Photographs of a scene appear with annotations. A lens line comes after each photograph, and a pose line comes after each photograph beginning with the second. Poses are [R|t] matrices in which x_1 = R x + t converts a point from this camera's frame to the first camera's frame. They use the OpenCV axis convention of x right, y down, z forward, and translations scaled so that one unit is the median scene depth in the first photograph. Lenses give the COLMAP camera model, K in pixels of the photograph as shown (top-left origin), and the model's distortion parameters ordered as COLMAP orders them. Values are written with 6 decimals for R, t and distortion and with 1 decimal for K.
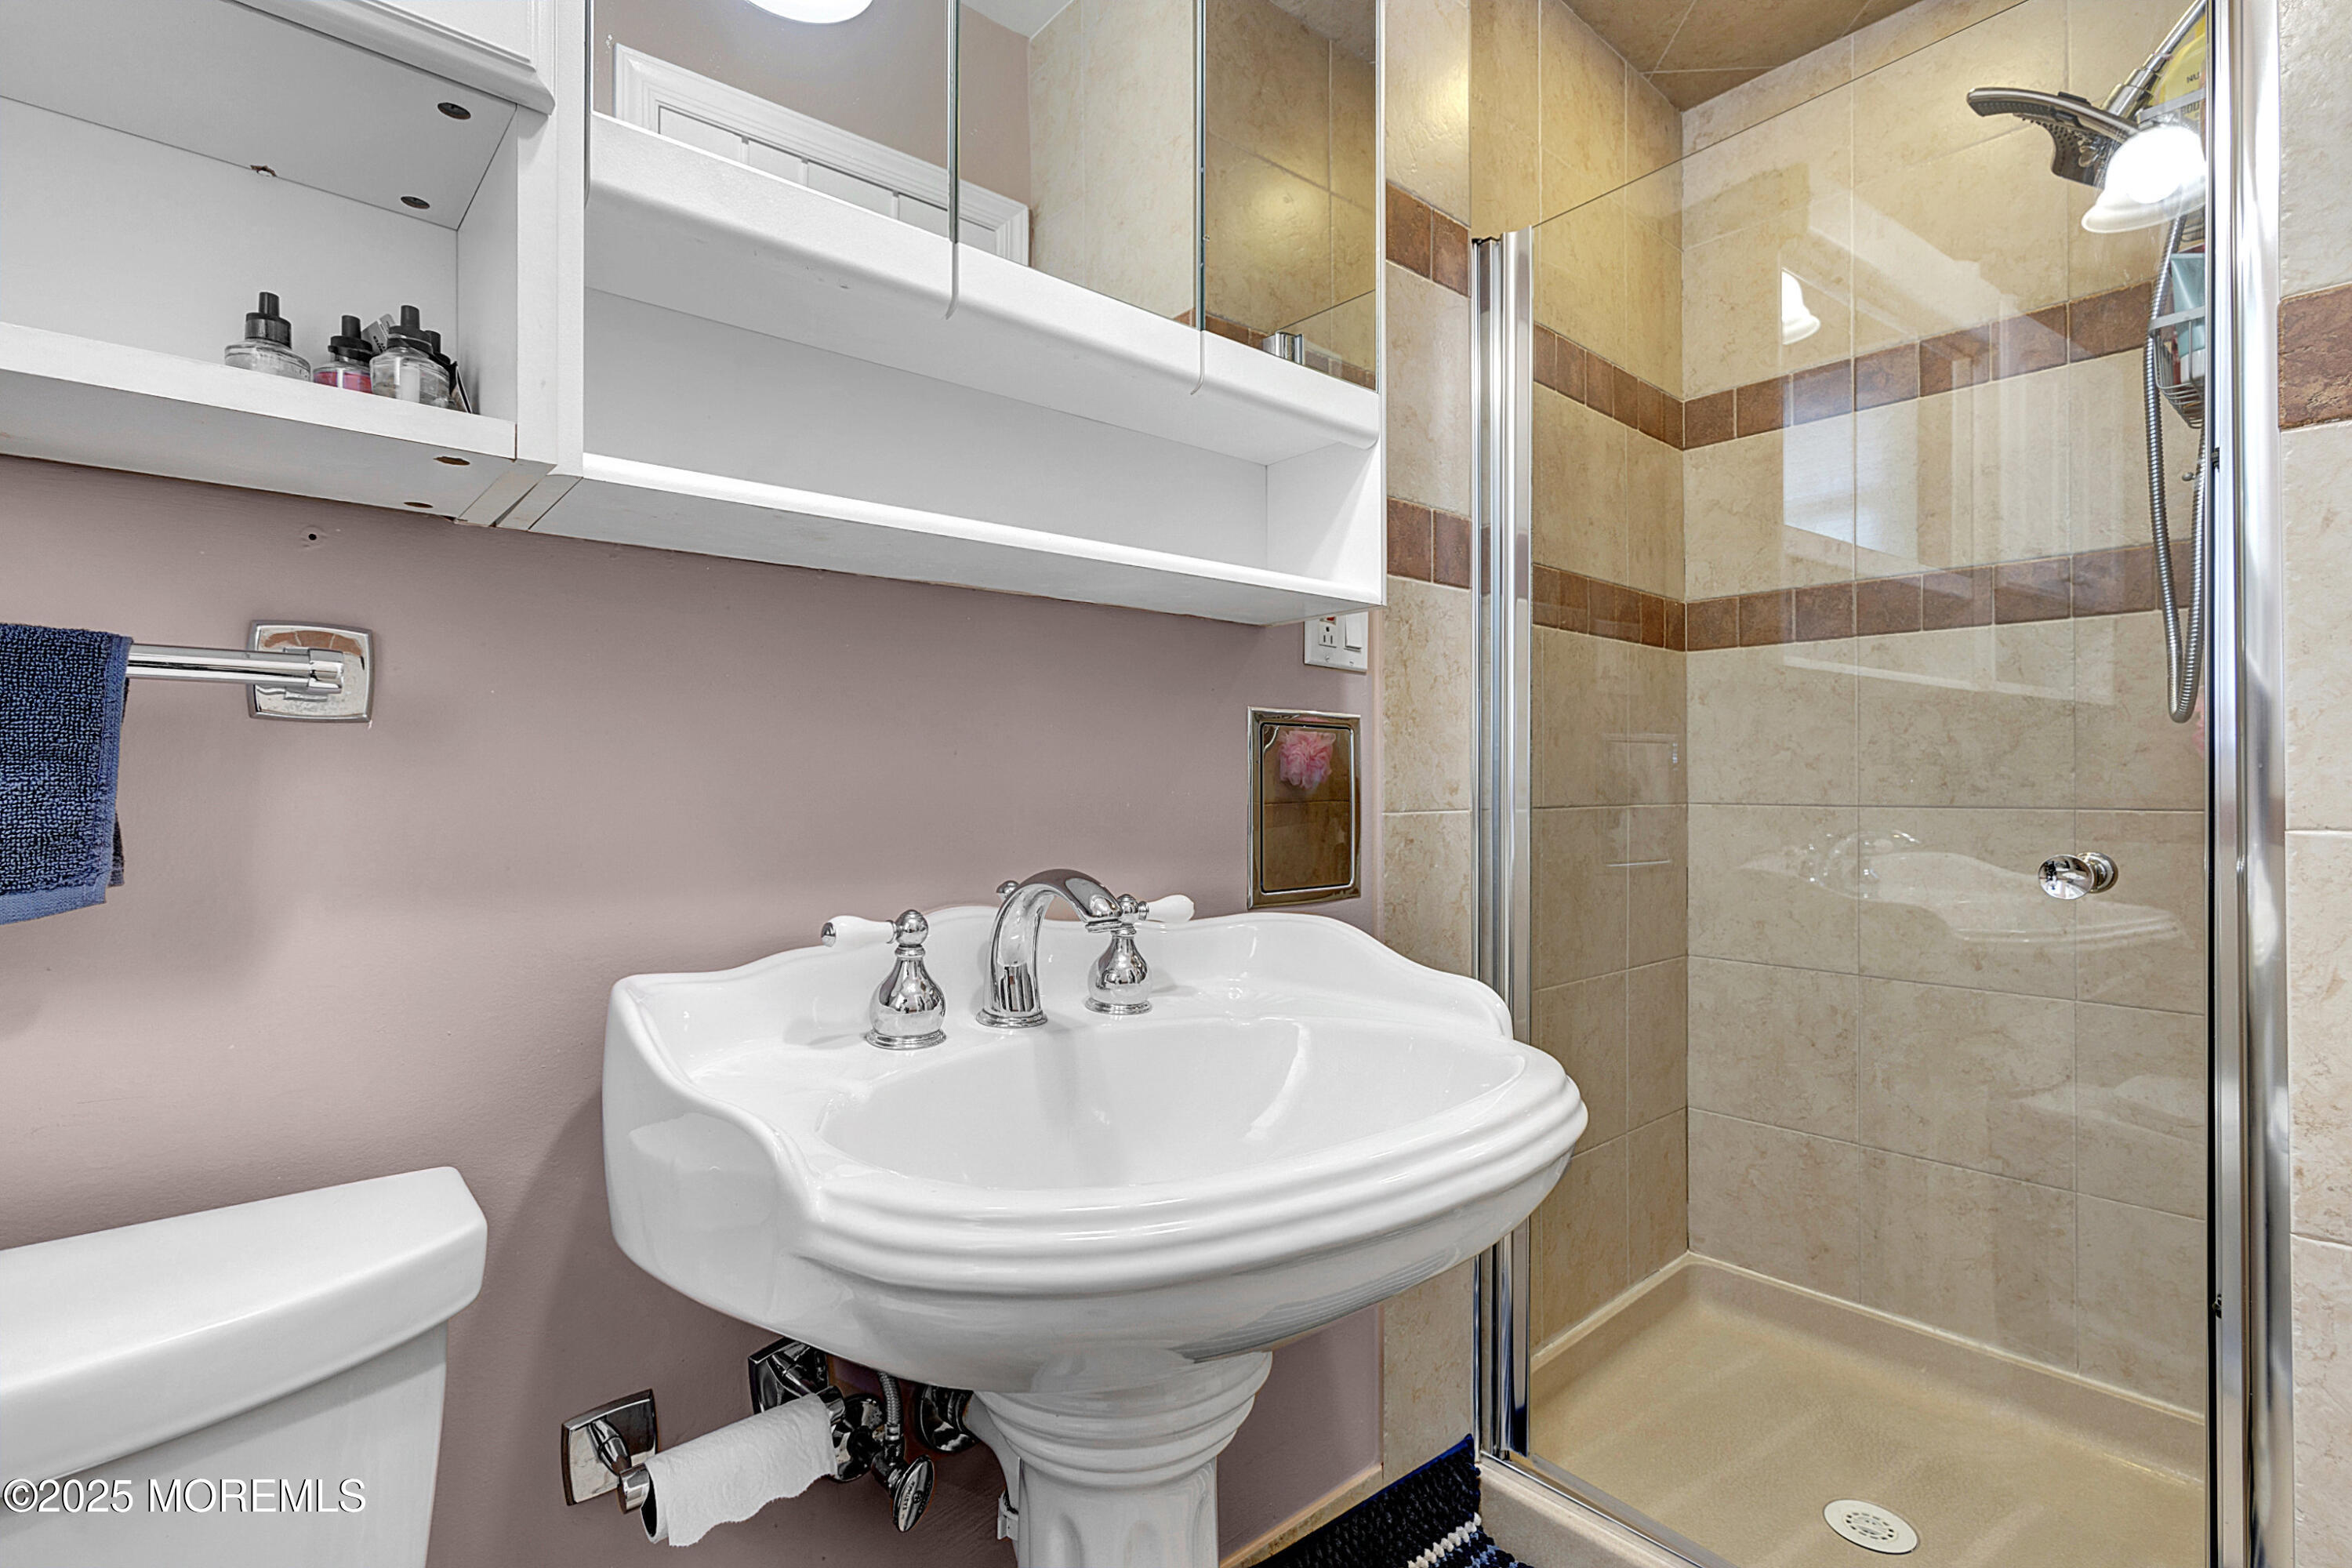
lens RADIAL K [[1080.4, 0, 1173.5], [0, 1080.4, 774.5], [0, 0, 1]] dist [-0.000719, -0.000459]
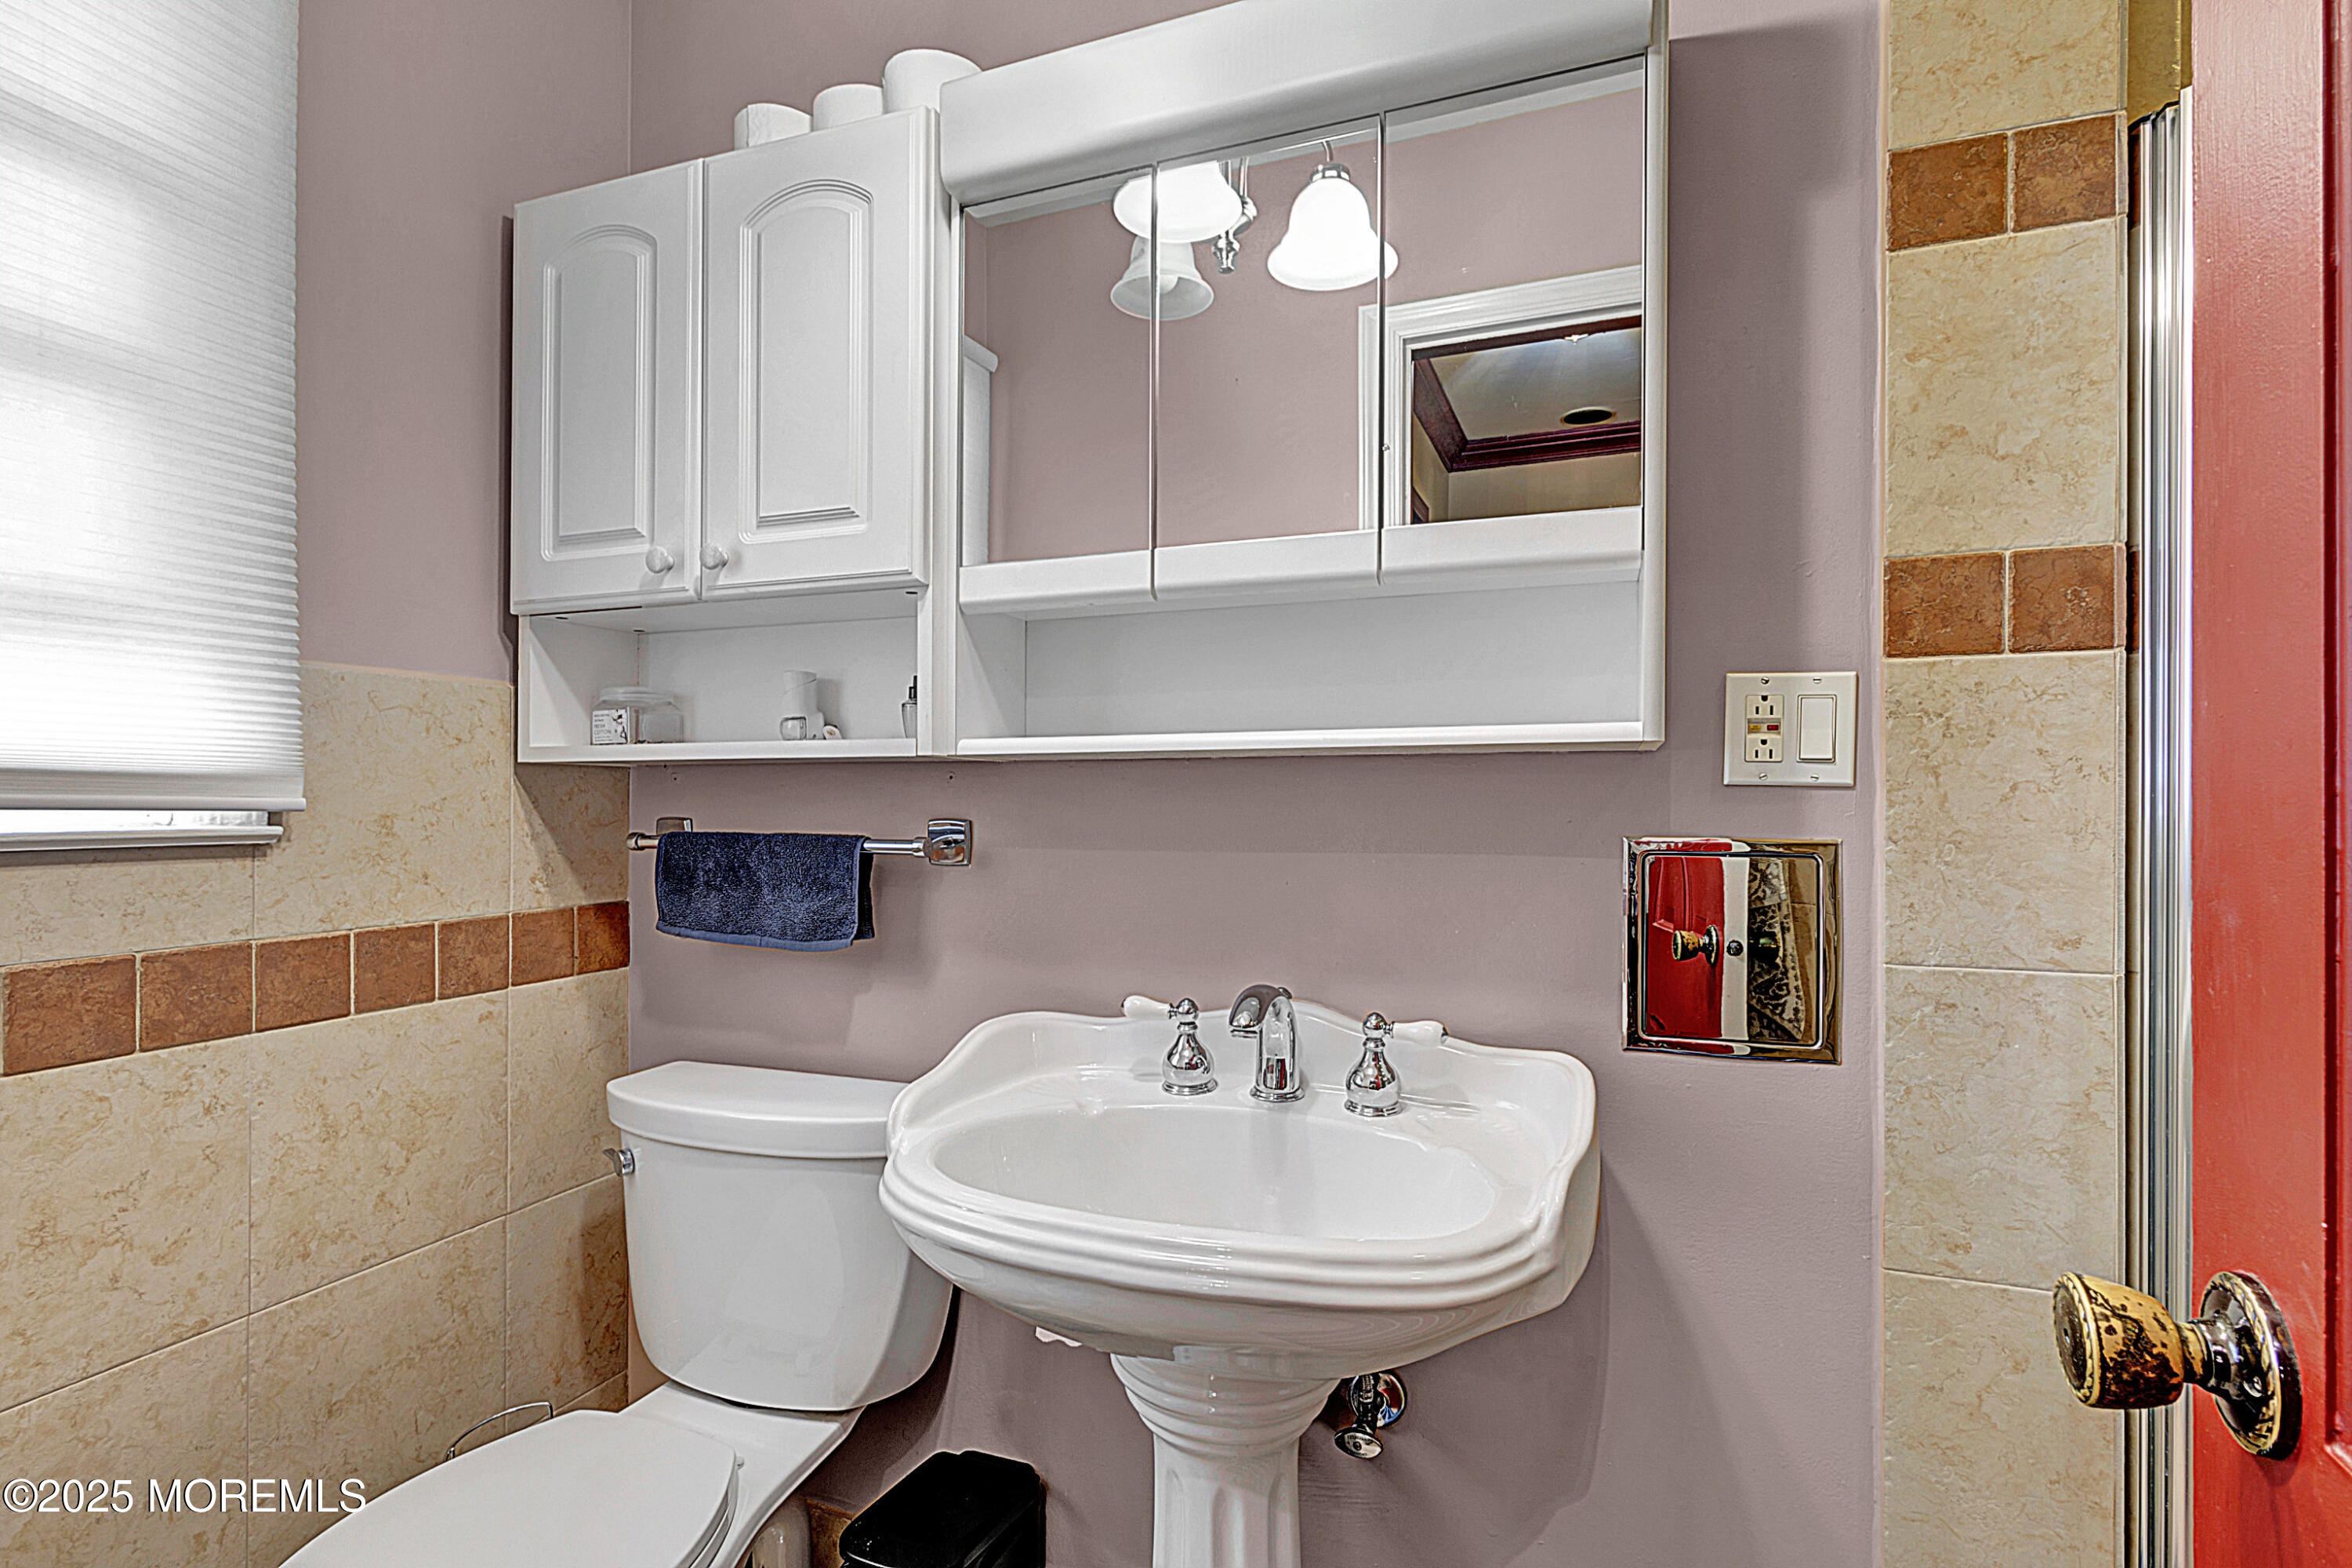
lens RADIAL K [[1080.4, 0, 1179.1], [0, 1080.4, 798.1], [0, 0, 1]] dist [-0.000719, -0.000459]
pose [[0.495550, -0.000581, -0.868579, 0.642078], [0.006202, 0.999977, 0.002869, -0.093677], [0.868557, -0.006809, 0.495542, 0.175091]]
